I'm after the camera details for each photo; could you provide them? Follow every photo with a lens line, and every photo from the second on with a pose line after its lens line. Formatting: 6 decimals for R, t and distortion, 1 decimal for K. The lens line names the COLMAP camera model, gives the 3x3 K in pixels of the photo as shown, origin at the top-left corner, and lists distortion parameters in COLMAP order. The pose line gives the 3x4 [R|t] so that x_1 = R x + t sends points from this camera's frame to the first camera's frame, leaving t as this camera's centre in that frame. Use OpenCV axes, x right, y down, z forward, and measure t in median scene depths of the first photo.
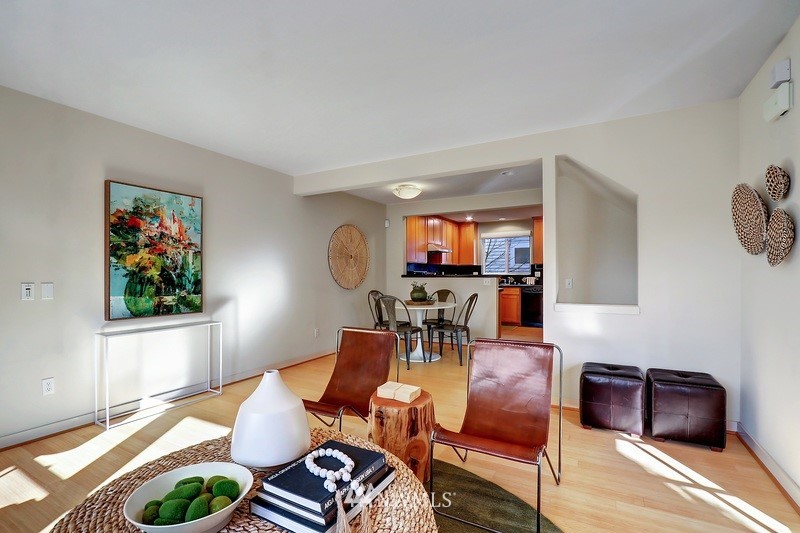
lens RADIAL K [[367.4, 0, 401.9], [0, 367.4, 268.1], [0, 0, 1]] dist [-0.000011, 0.000475]
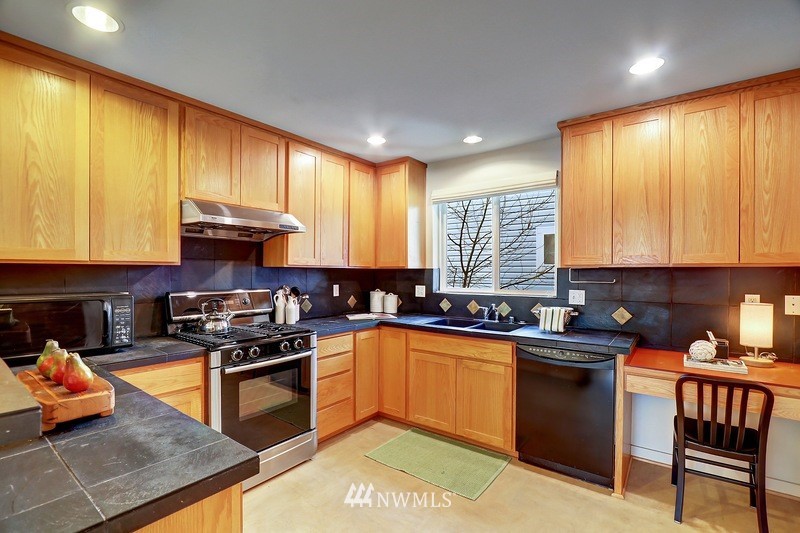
lens RADIAL K [[367.4, 0, 399.3], [0, 367.4, 270.6], [0, 0, 1]] dist [-0.000011, 0.000475]
pose [[0.987230, 0.006721, -0.159160, 0.258038], [-0.005431, 0.999949, 0.008534, -0.009712], [0.159209, -0.007561, 0.987216, 0.630770]]
